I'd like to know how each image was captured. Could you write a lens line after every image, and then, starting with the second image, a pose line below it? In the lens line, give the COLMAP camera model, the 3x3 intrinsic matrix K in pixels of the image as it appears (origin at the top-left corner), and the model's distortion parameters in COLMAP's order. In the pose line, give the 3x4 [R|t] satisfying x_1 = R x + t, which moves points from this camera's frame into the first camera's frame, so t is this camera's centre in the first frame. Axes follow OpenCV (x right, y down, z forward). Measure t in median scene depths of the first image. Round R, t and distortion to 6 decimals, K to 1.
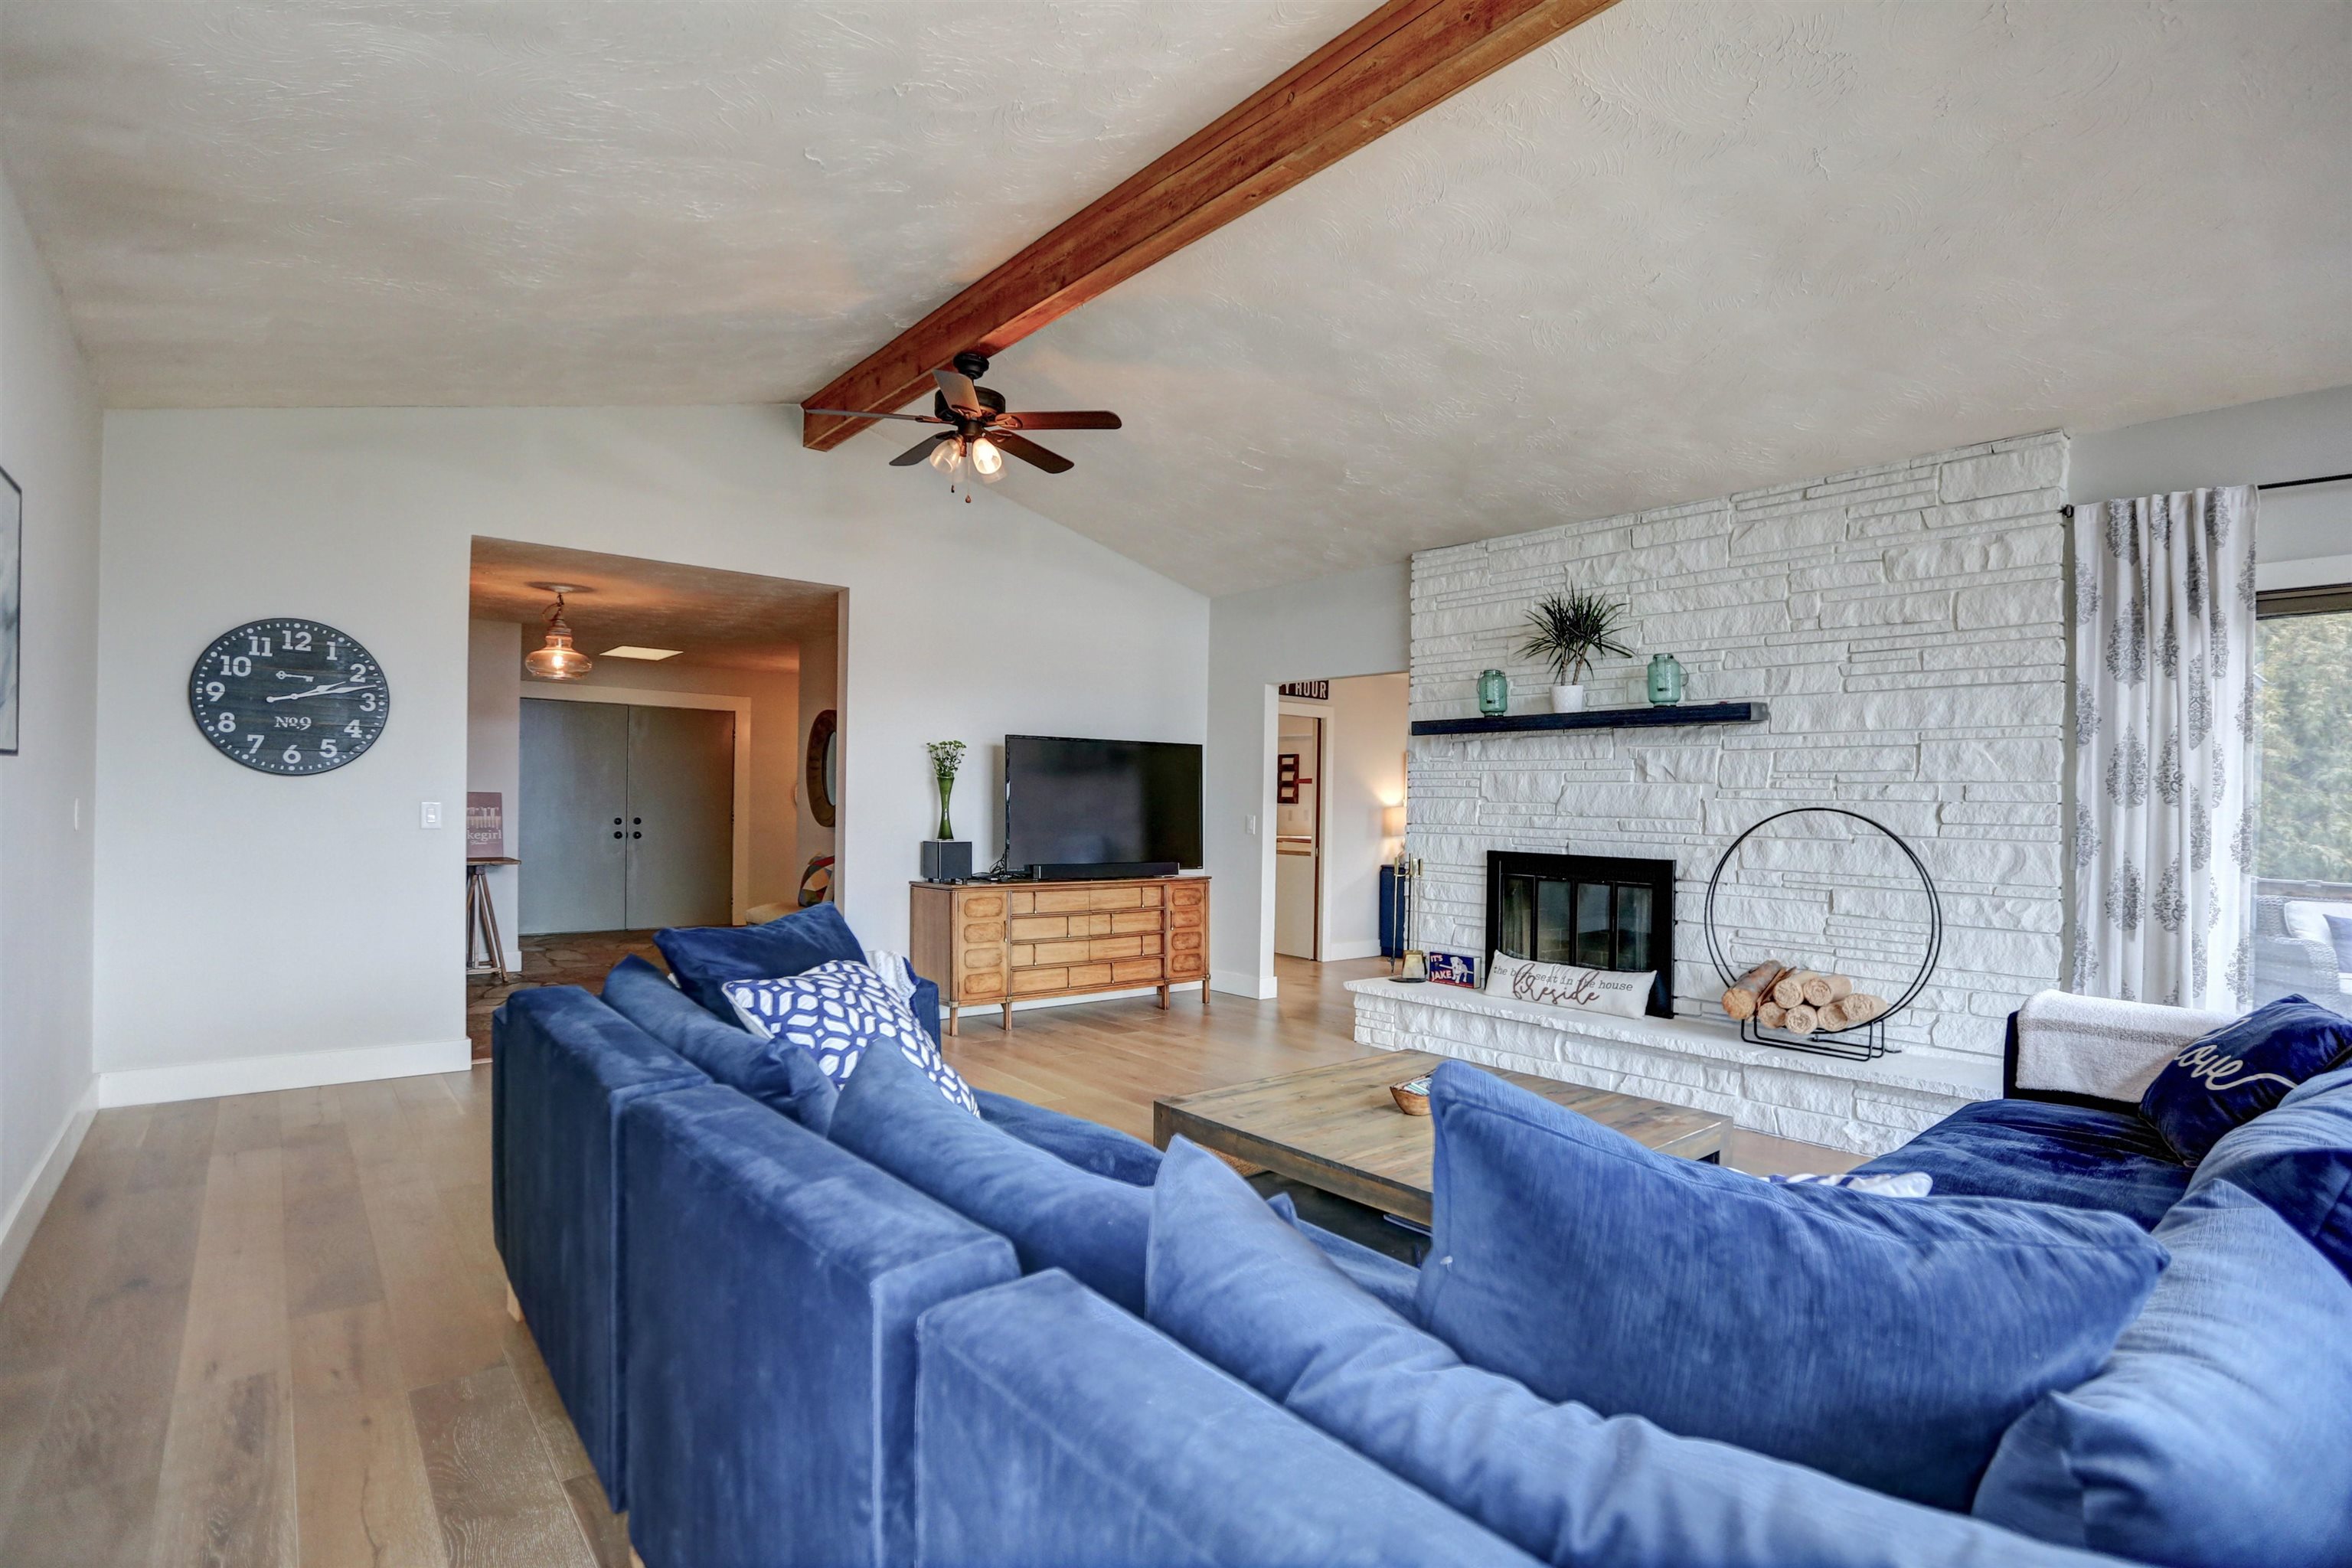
lens RADIAL K [[1137.1, 0, 1175.7], [0, 1137.1, 794.2], [0, 0, 1]] dist [-0.058488, 0.000403]
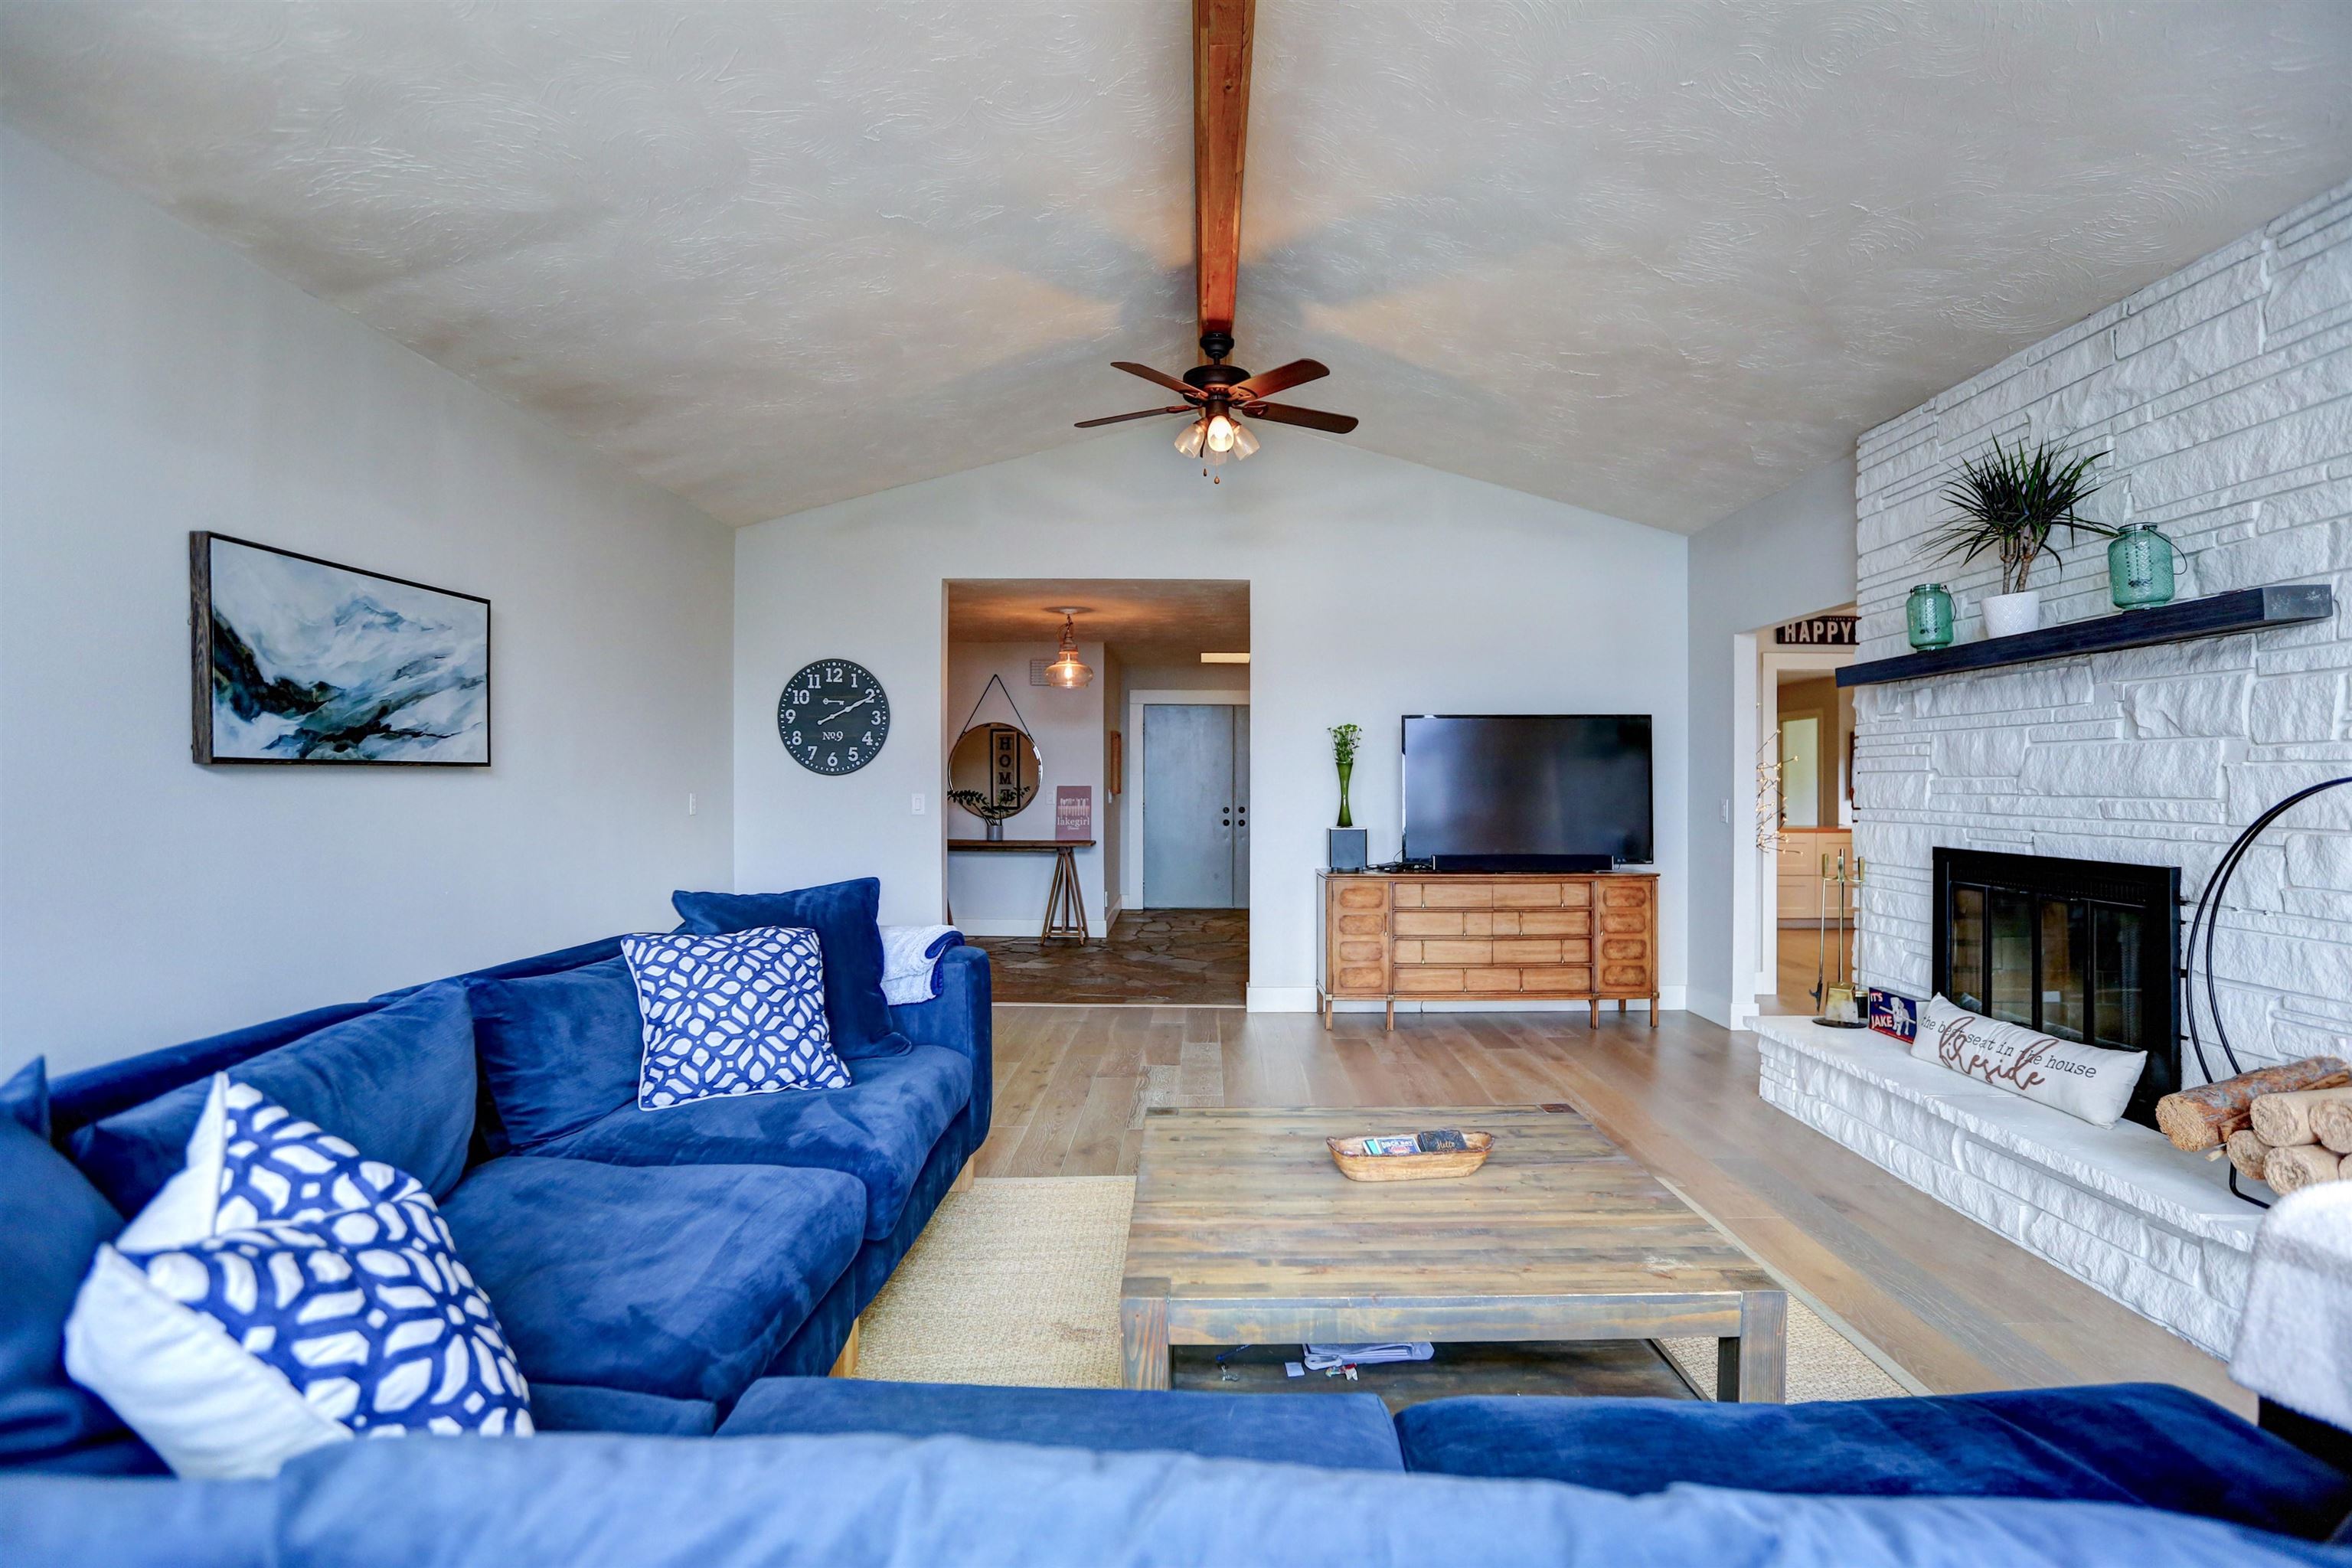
lens RADIAL K [[1125.4, 0, 1176.0], [0, 1125.4, 784.0], [0, 0, 1]] dist [-0.054696, 0.013943]
pose [[0.767244, -0.016957, -0.641131, 0.365615], [0.017008, 0.999837, -0.006090, 0.007898], [0.641130, -0.006232, 0.767407, 0.200153]]
